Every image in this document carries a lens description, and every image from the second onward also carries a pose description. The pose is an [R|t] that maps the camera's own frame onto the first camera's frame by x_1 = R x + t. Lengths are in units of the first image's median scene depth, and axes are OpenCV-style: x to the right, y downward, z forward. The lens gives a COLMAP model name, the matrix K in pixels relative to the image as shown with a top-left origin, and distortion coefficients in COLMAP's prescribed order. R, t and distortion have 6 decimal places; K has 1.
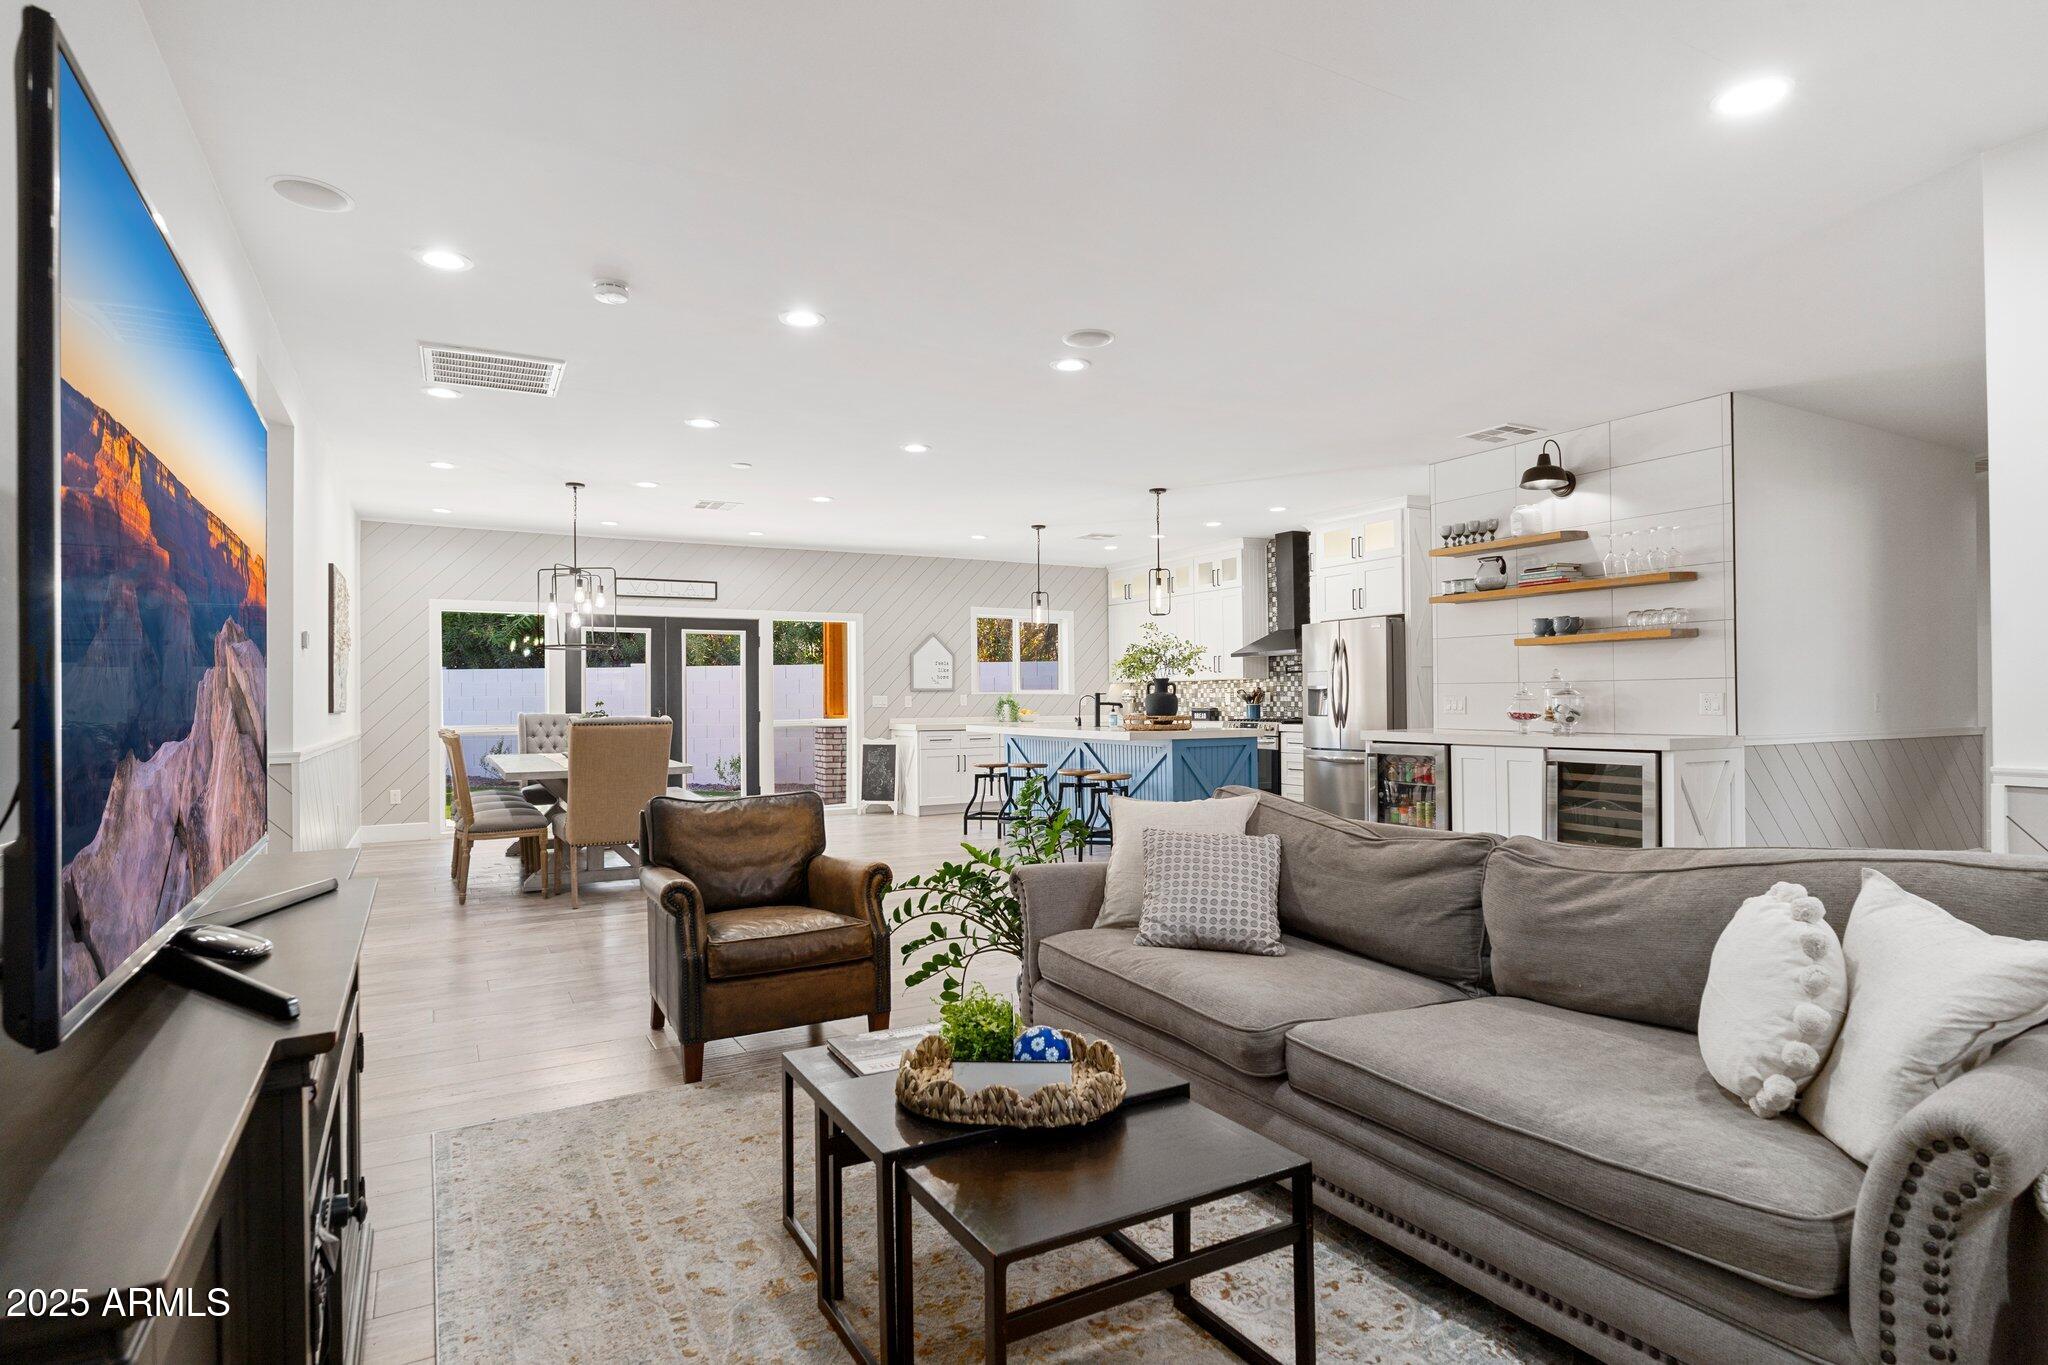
lens RADIAL K [[1057.1, 0, 1019.4], [0, 1057.1, 694.9], [0, 0, 1]] dist [0.003525, 0.000166]
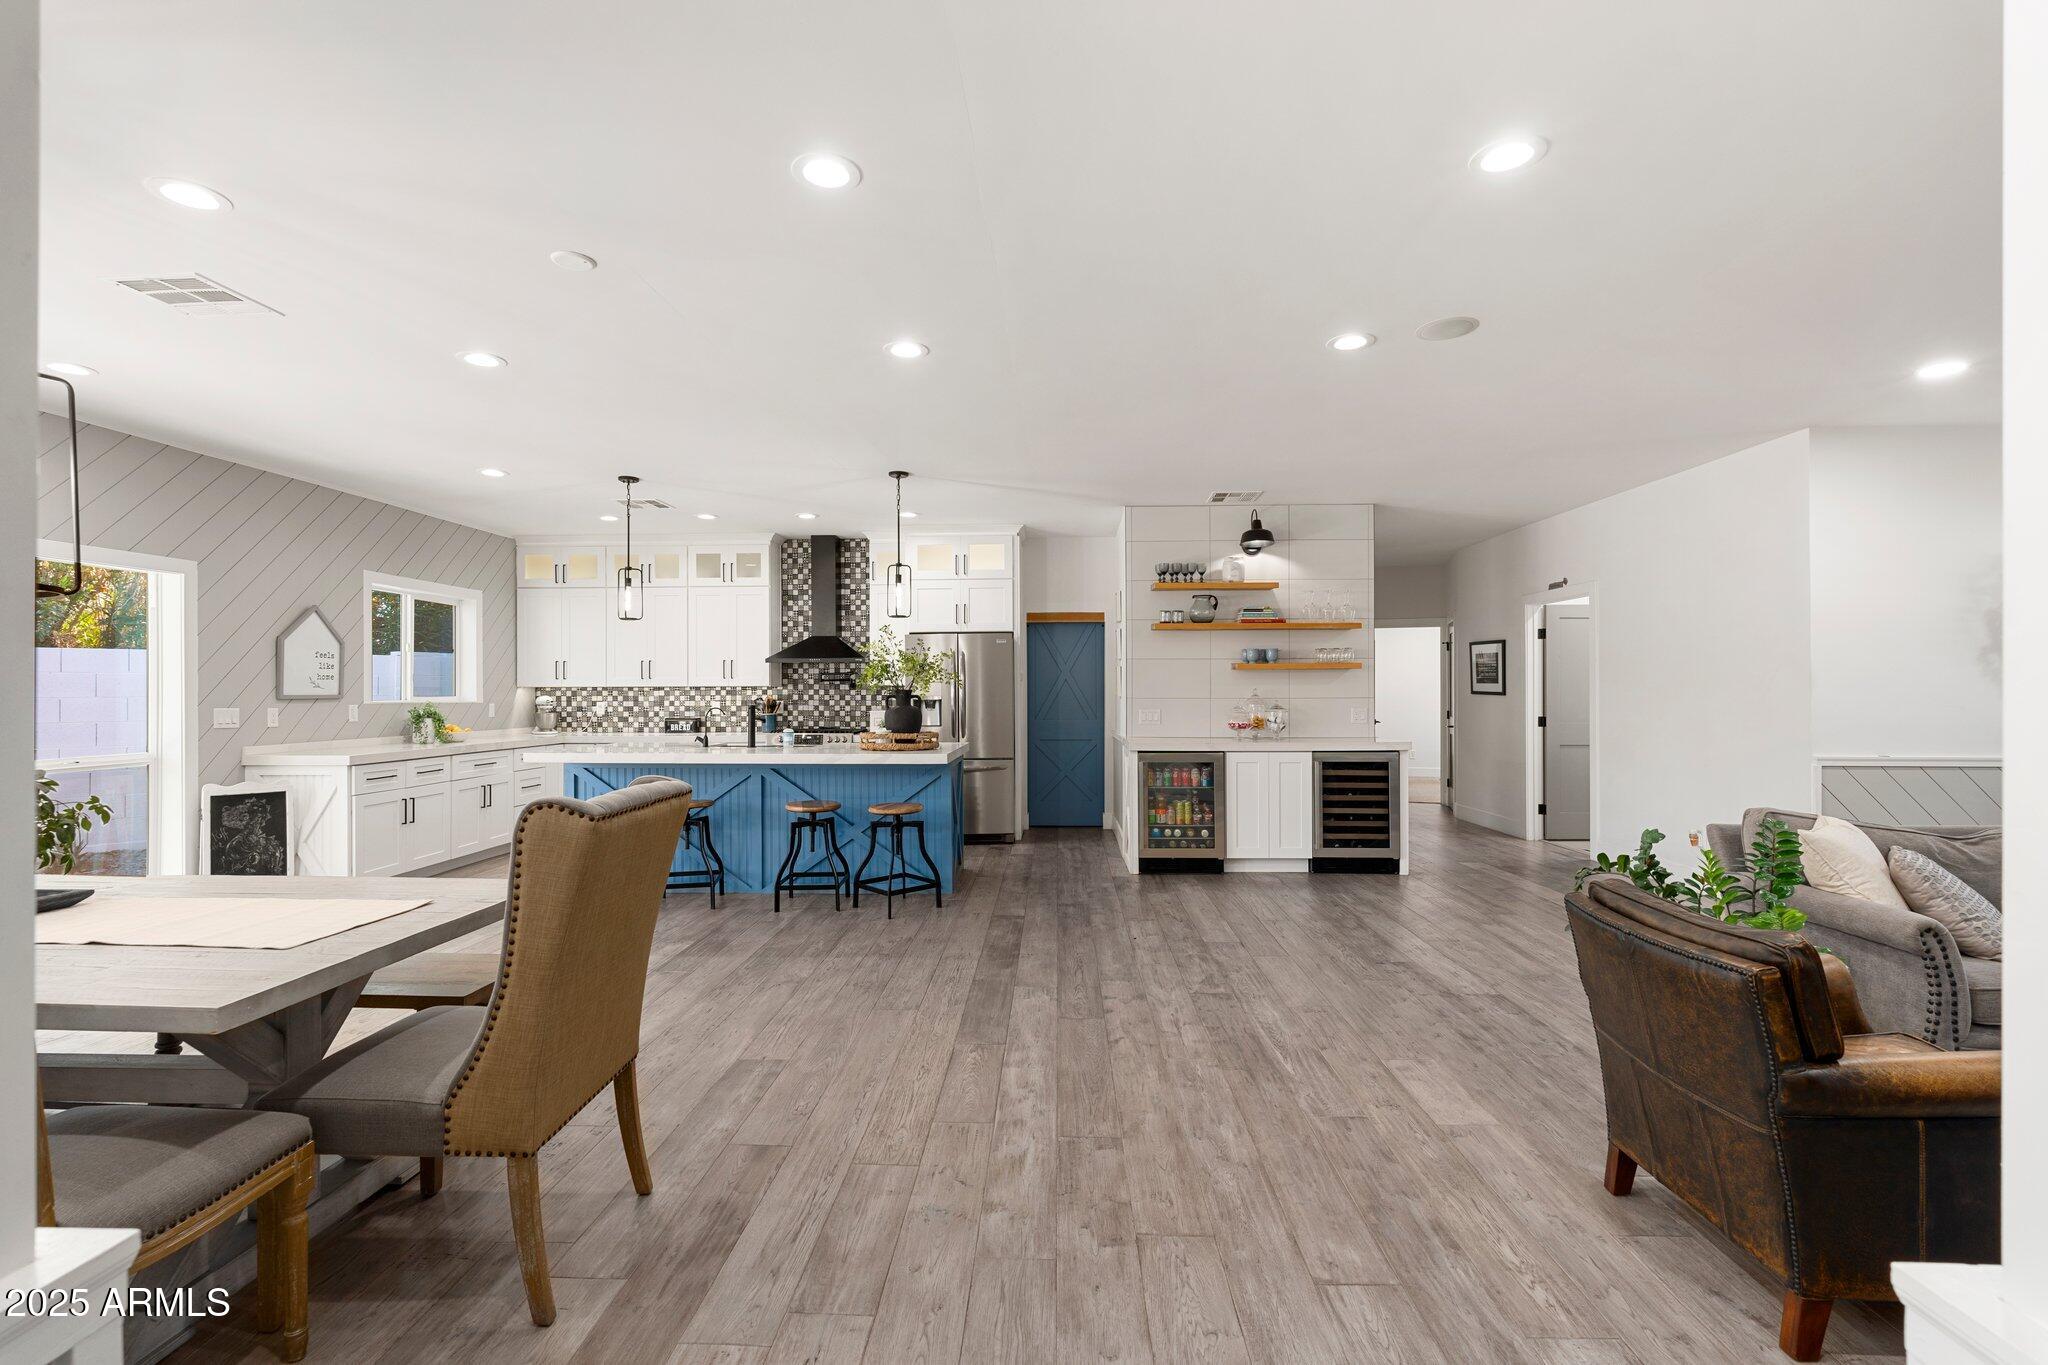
lens RADIAL K [[897.5, 0, 1026.7], [0, 897.5, 695.6], [0, 0, 1]] dist [-0.003167, 0.000090]
pose [[0.520690, 0.000734, 0.853746, -0.517027], [-0.005431, 0.999982, 0.002453, -0.015611], [-0.853729, -0.005914, 0.520684, 0.608988]]
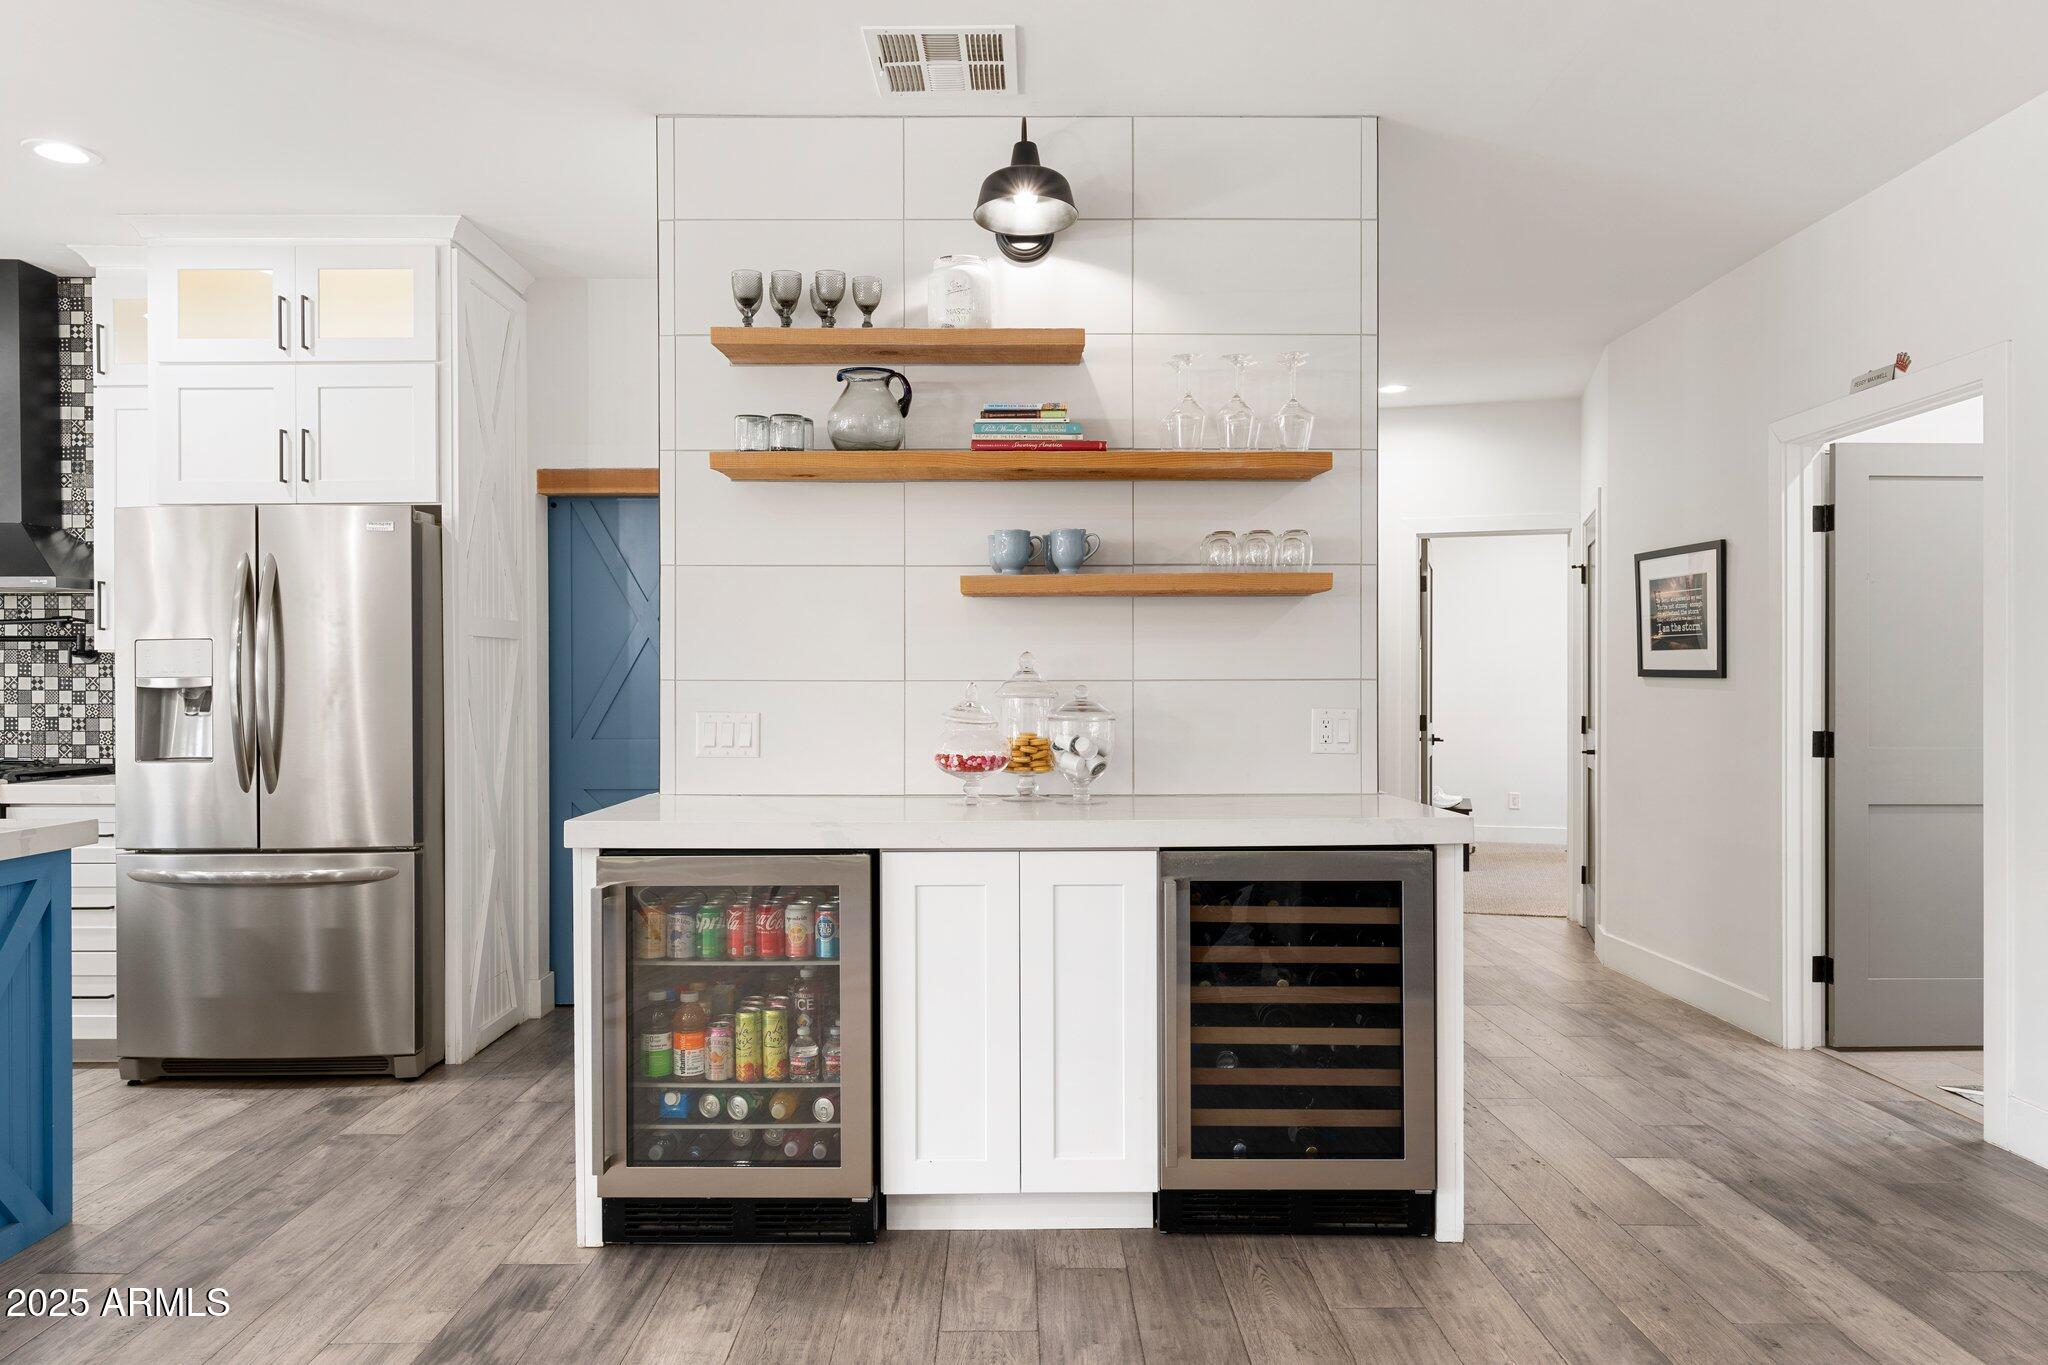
lens RADIAL K [[1336.7, 0, 1023.8], [0, 1336.7, 700.0], [0, 0, 1]] dist [0.003376, -0.002738]
pose [[0.481594, -0.003731, 0.876387, 0.022698], [-0.005601, 0.999957, 0.007335, -0.007918], [-0.876377, -0.008441, 0.481552, 0.670194]]
